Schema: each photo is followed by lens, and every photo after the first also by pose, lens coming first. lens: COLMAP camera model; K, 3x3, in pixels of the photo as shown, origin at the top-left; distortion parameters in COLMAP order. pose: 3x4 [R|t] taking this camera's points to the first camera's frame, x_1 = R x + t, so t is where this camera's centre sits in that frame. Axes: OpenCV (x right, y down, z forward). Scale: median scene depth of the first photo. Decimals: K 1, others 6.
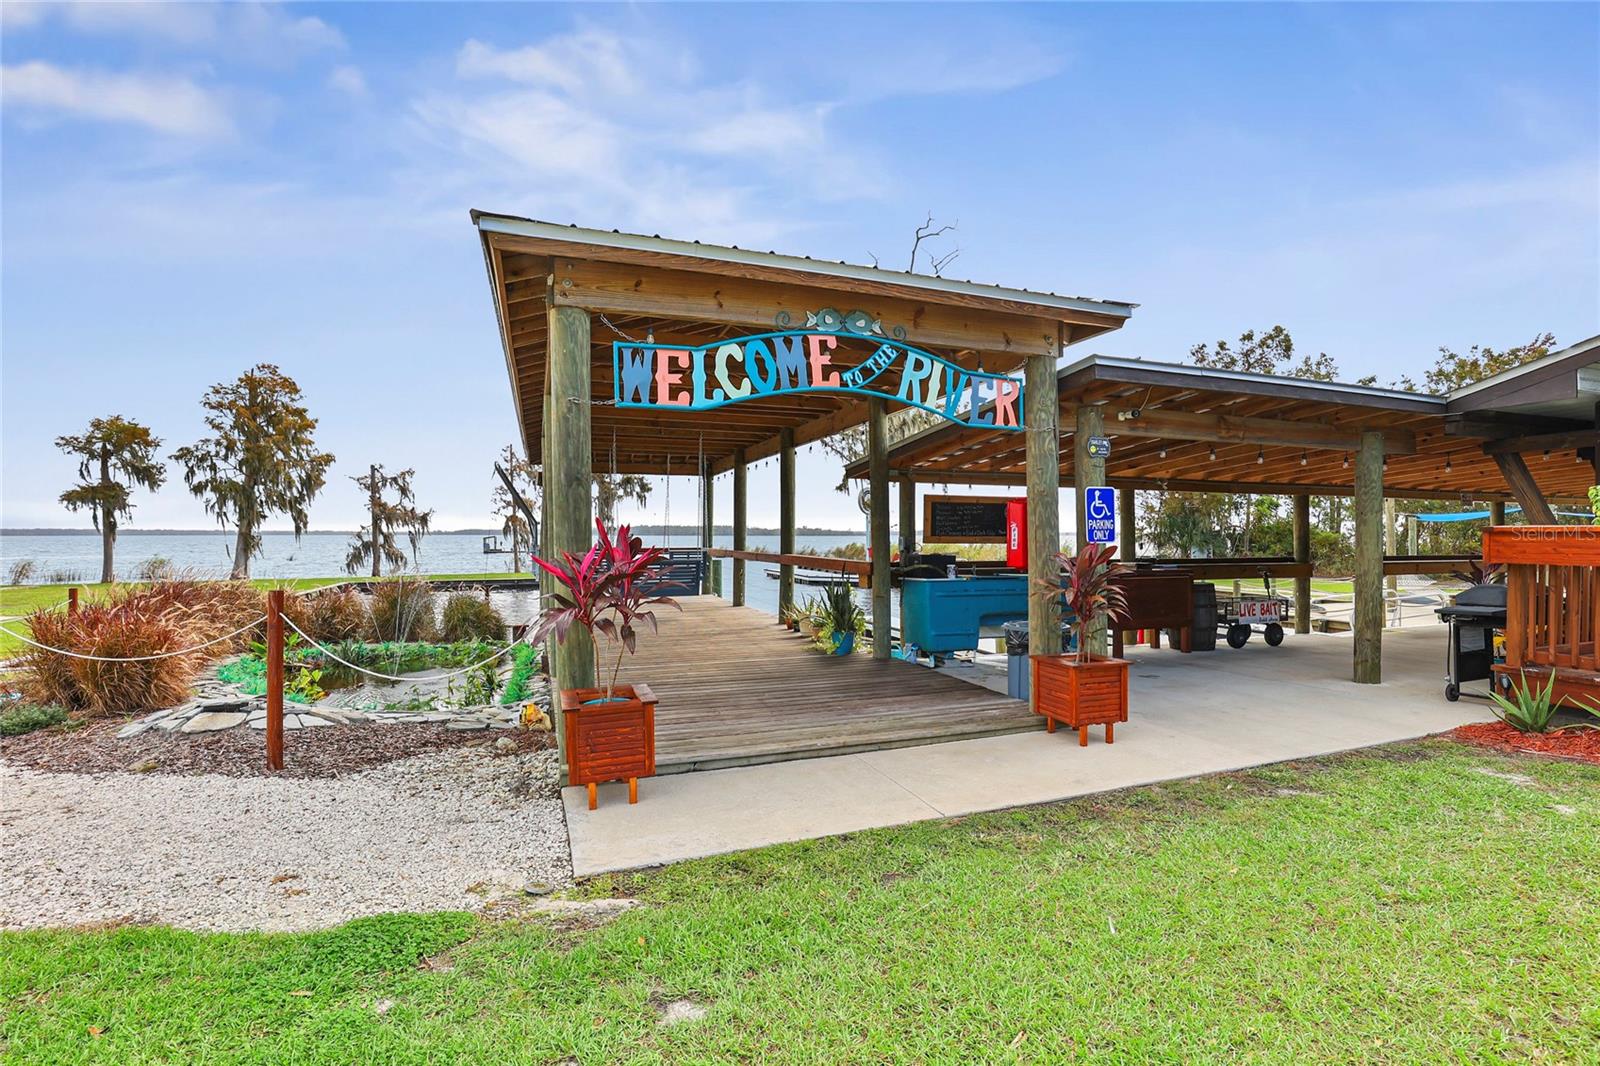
lens RADIAL K [[739.0, 0, 805.9], [0, 739.0, 540.7], [0, 0, 1]] dist [-0.020644, -0.000248]
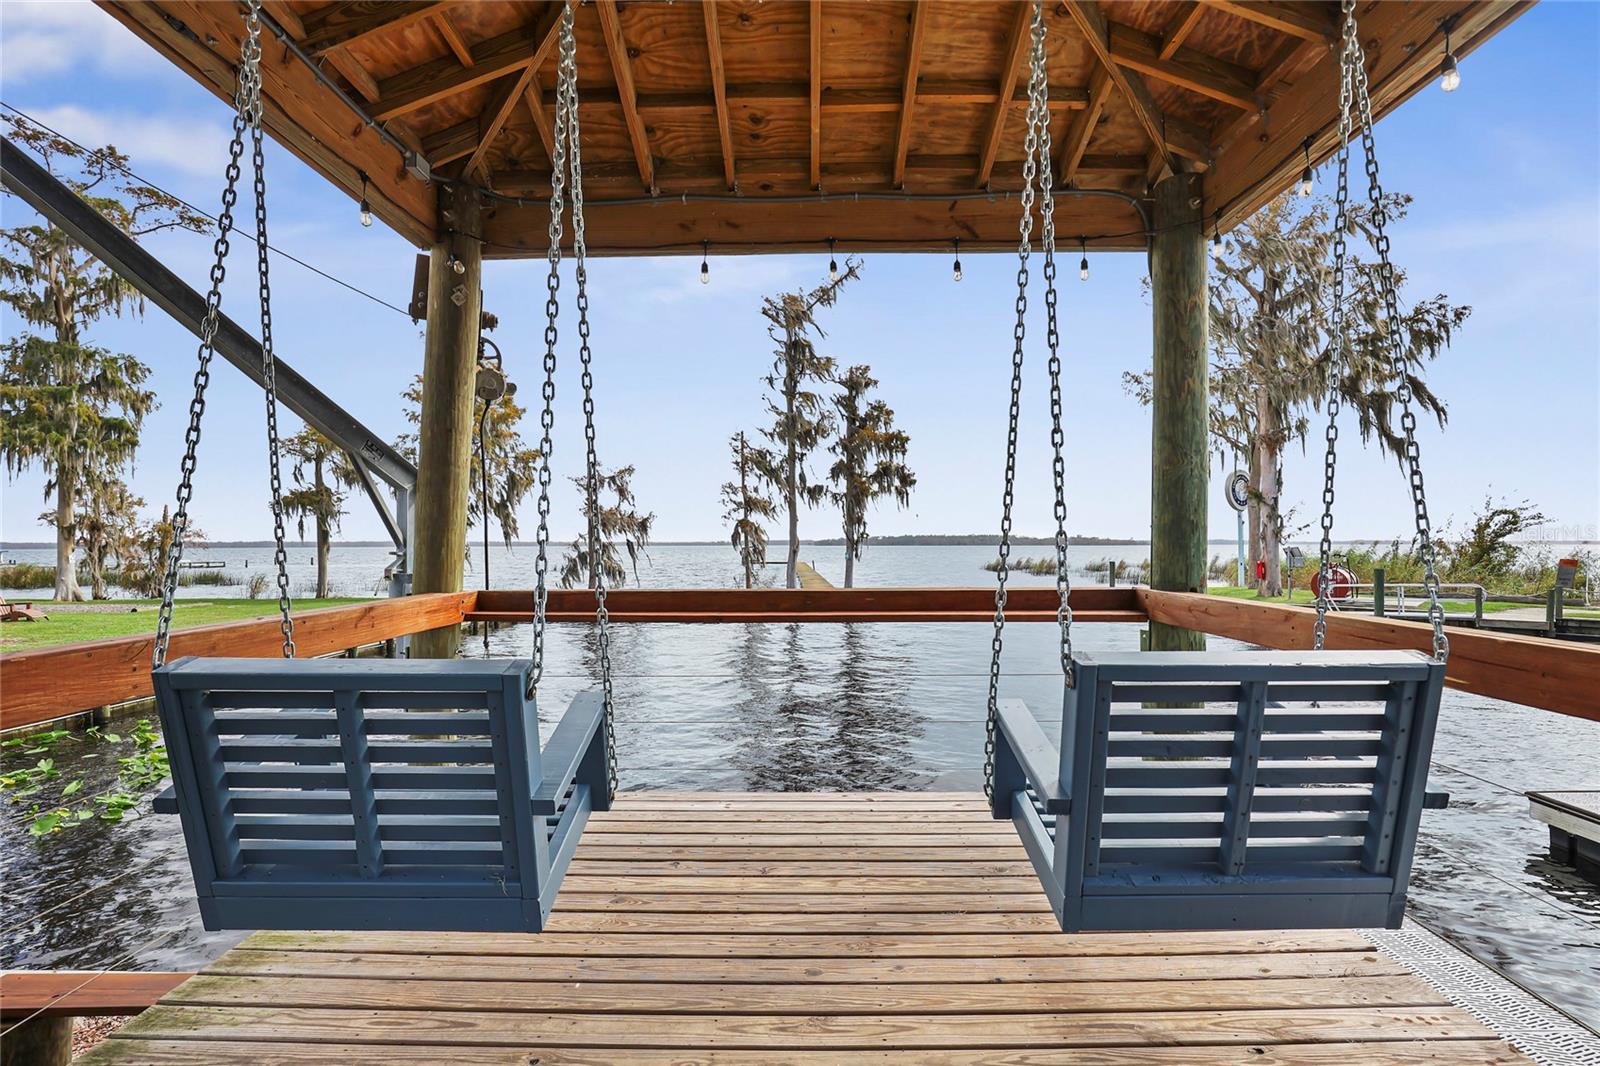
lens RADIAL K [[739.0, 0, 805.9], [0, 739.0, 540.7], [0, 0, 1]] dist [-0.020644, -0.000248]
pose [[0.941599, -0.005728, -0.336688, -0.078228], [0.001284, 0.999909, -0.013421, -0.000682], [0.336734, 0.012205, 0.941521, 0.327955]]
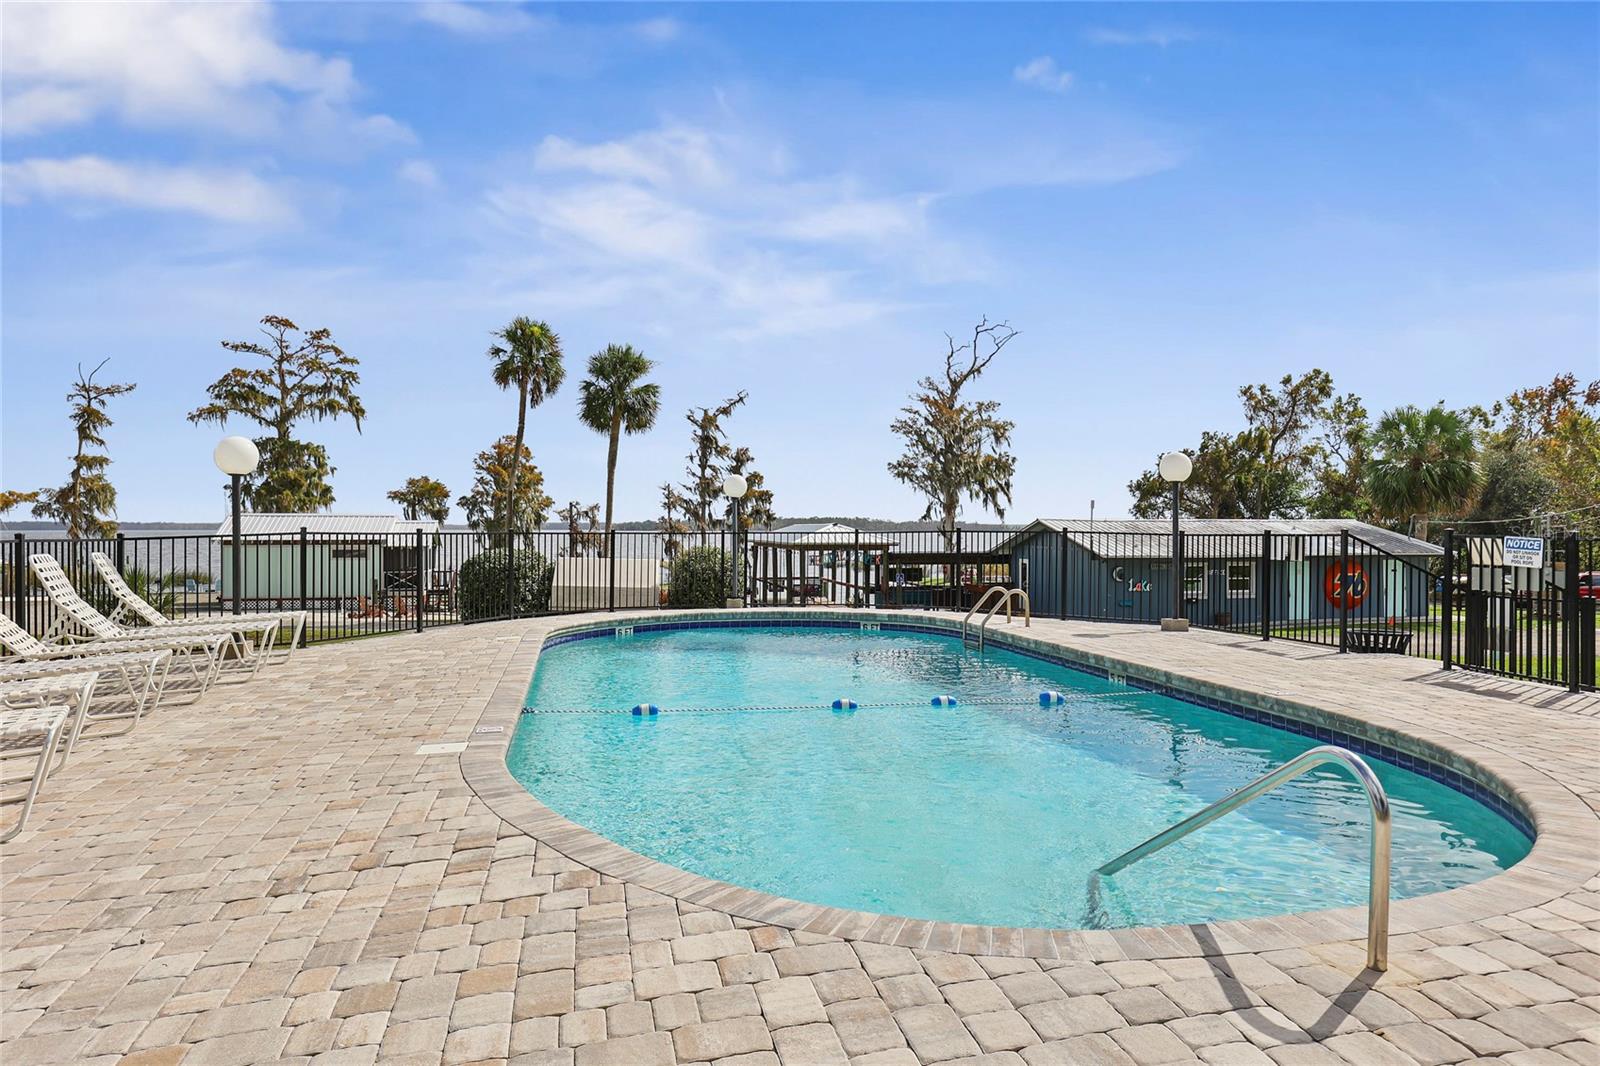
lens RADIAL K [[961.4, 0, 805.9], [0, 961.4, 532.9], [0, 0, 1]] dist [-0.013121, 0.000675]
pose [[0.990132, -0.000305, -0.140139, 0.095652], [-0.000397, 0.999988, -0.004983, -0.044951], [0.140139, 0.004989, 0.990119, -0.802793]]
